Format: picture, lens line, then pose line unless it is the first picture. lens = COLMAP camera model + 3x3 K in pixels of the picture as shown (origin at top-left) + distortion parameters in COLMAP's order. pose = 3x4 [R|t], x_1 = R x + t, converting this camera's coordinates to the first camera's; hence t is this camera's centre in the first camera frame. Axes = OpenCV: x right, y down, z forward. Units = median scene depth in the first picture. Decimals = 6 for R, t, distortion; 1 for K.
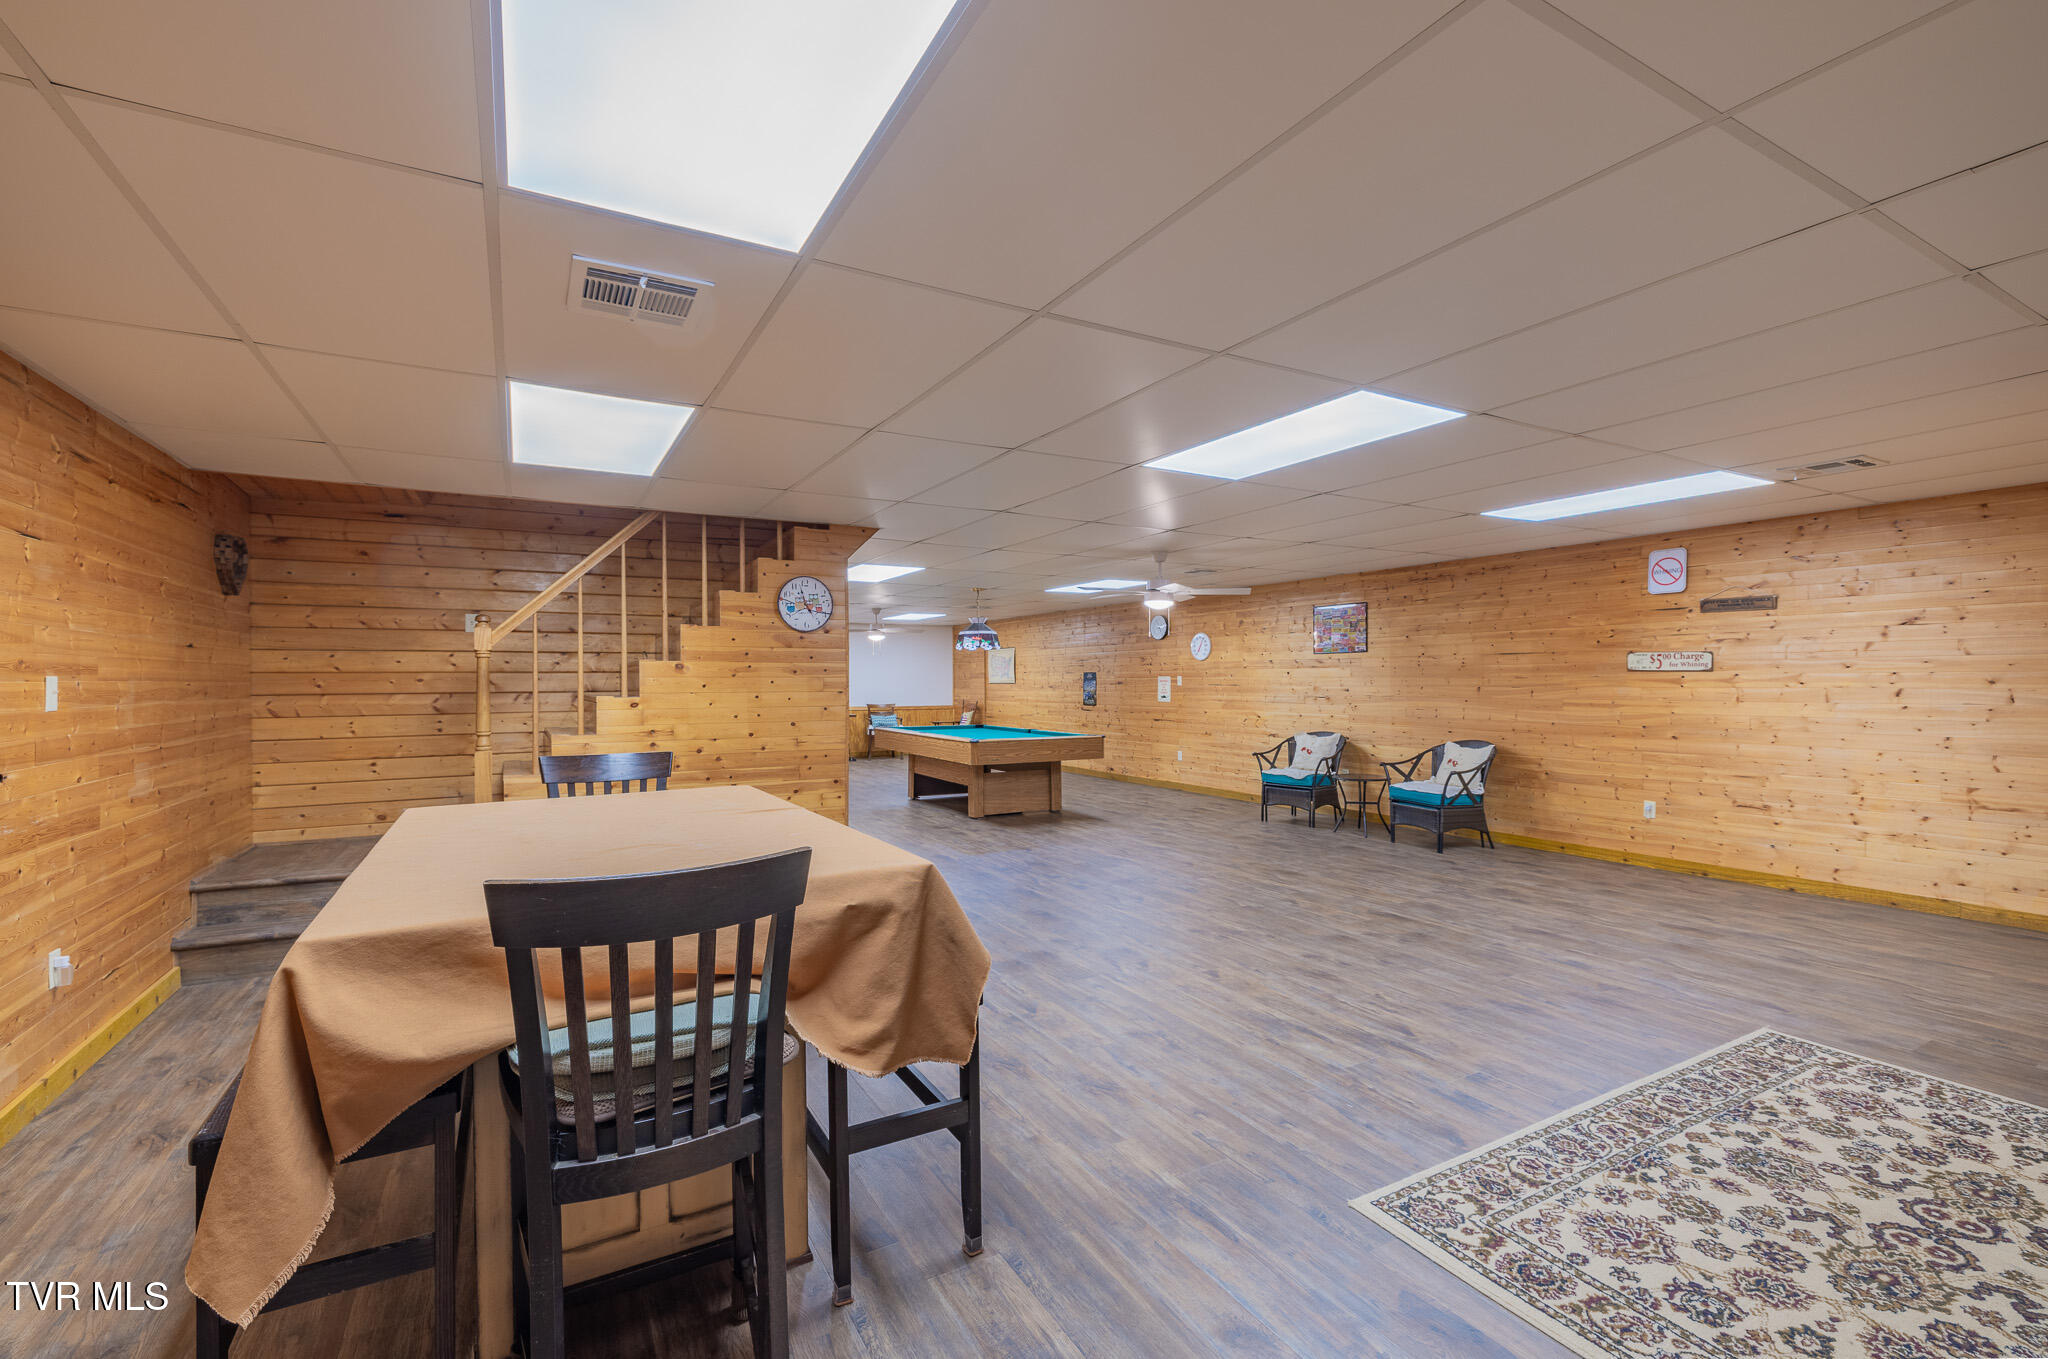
lens RADIAL K [[874.3, 0, 1020.4], [0, 874.3, 679.5], [0, 0, 1]] dist [0.001534, -0.000326]
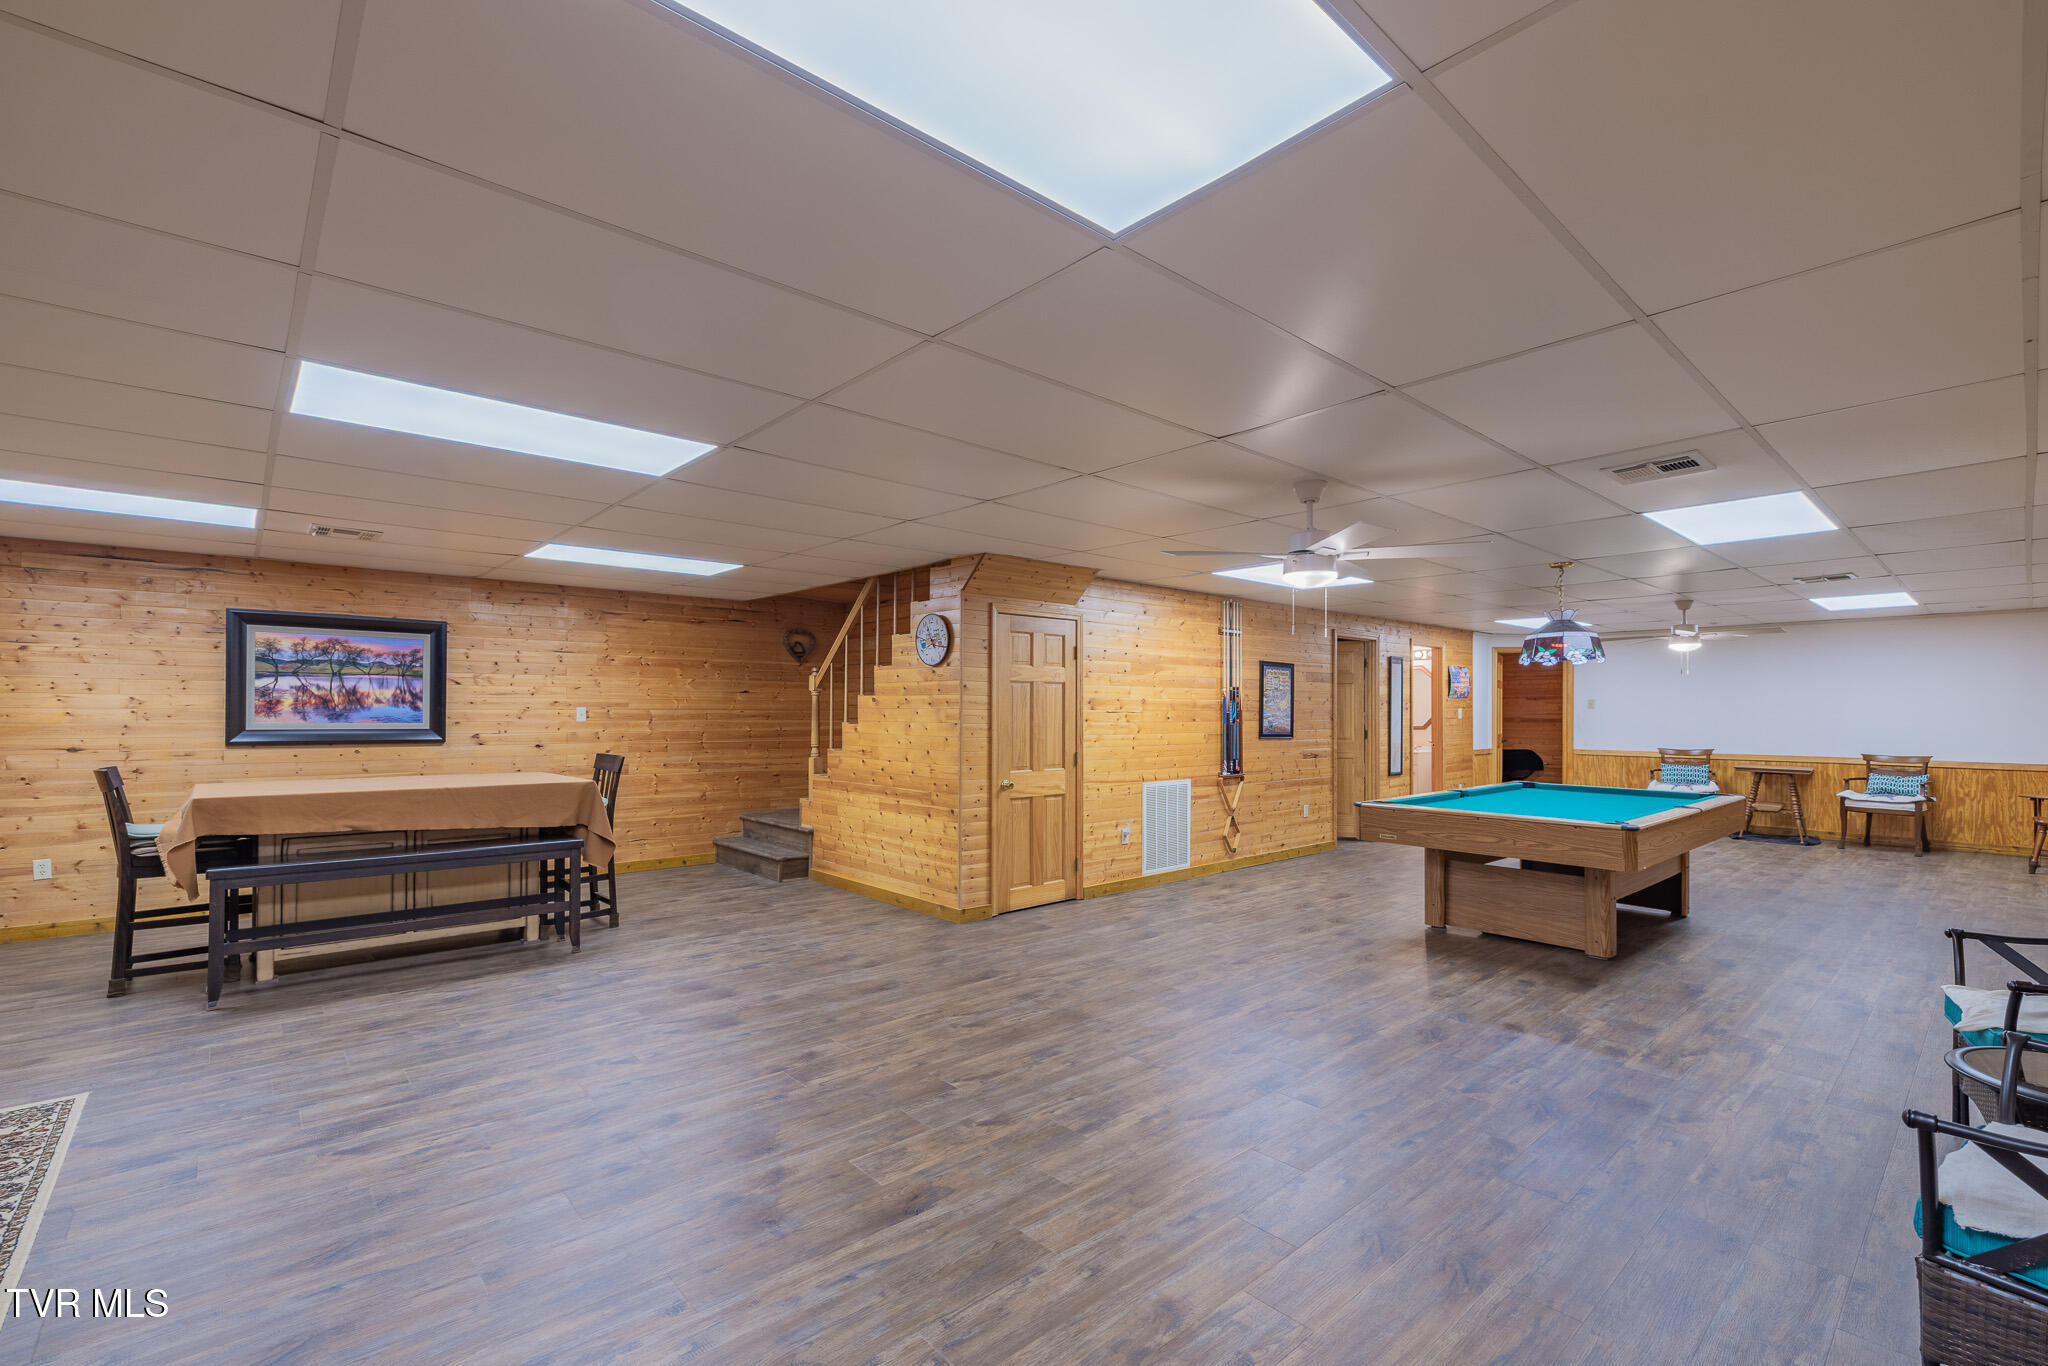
lens RADIAL K [[874.3, 0, 975.4], [0, 874.3, 716.7], [0, 0, 1]] dist [0.001534, -0.000326]
pose [[0.202228, 0.011209, -0.979274, 1.308766], [-0.003624, 0.999936, 0.010697, -0.007646], [0.979332, 0.001386, 0.202255, 1.366448]]
